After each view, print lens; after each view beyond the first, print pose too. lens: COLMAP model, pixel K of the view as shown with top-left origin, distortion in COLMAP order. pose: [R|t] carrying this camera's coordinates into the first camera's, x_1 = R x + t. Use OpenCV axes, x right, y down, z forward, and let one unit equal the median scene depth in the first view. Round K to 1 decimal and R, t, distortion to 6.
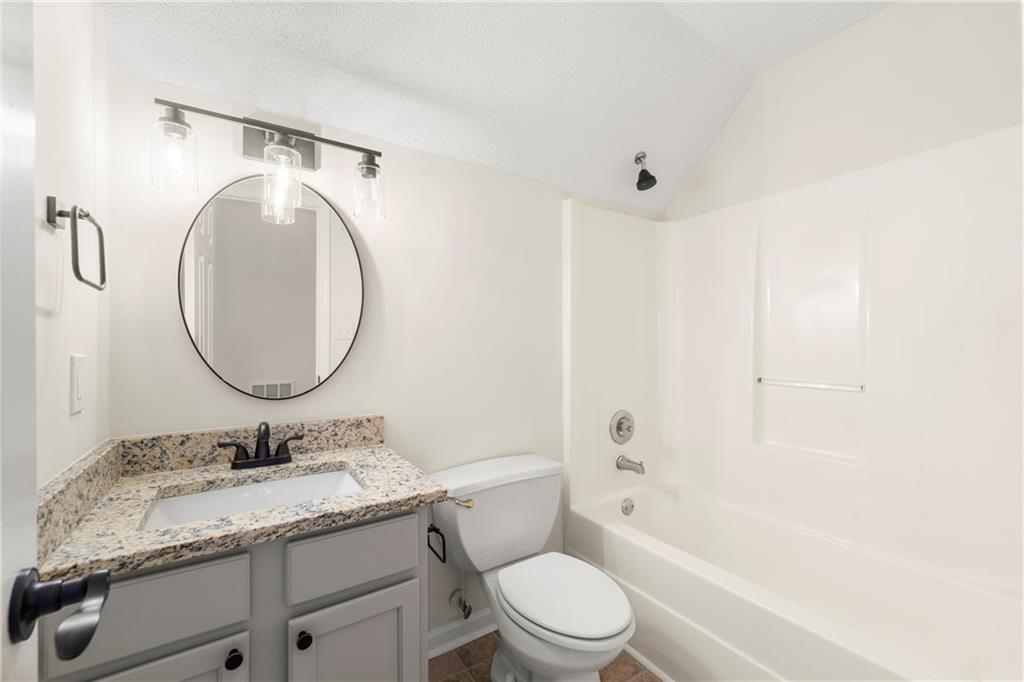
lens RADIAL K [[419.1, 0, 513.9], [0, 419.1, 338.9], [0, 0, 1]] dist [-0.000191, -0.000054]
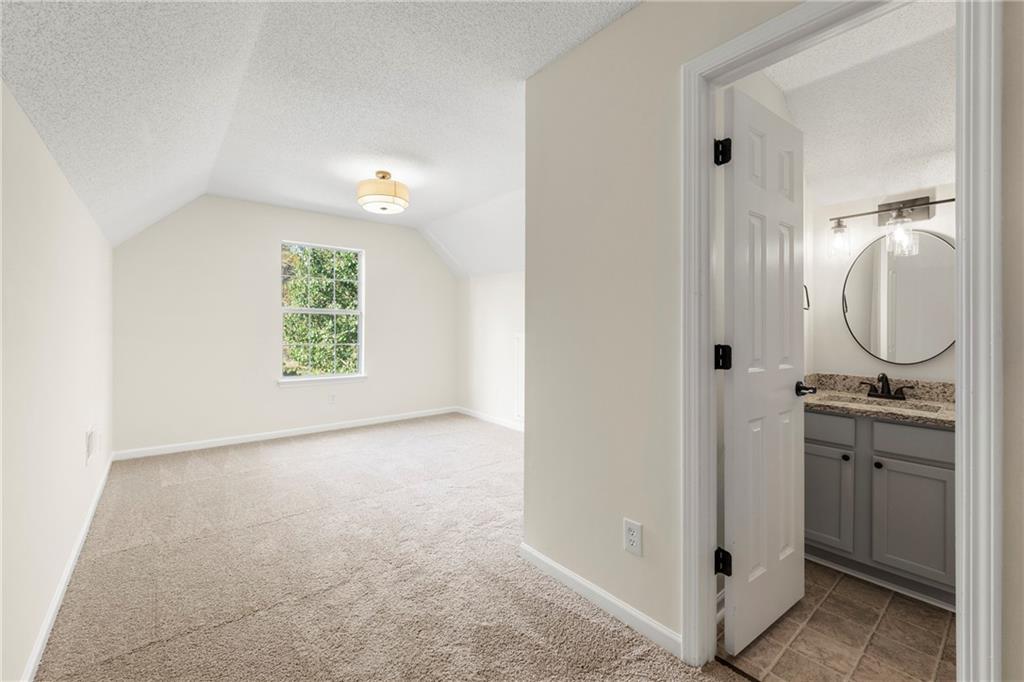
lens RADIAL K [[419.1, 0, 513.0], [0, 419.1, 330.4], [0, 0, 1]] dist [-0.000191, -0.000054]
pose [[0.117053, 0.010933, -0.993066, 1.028103], [0.007298, 0.999903, 0.011869, -0.025232], [0.993099, -0.008636, 0.116961, -0.824410]]
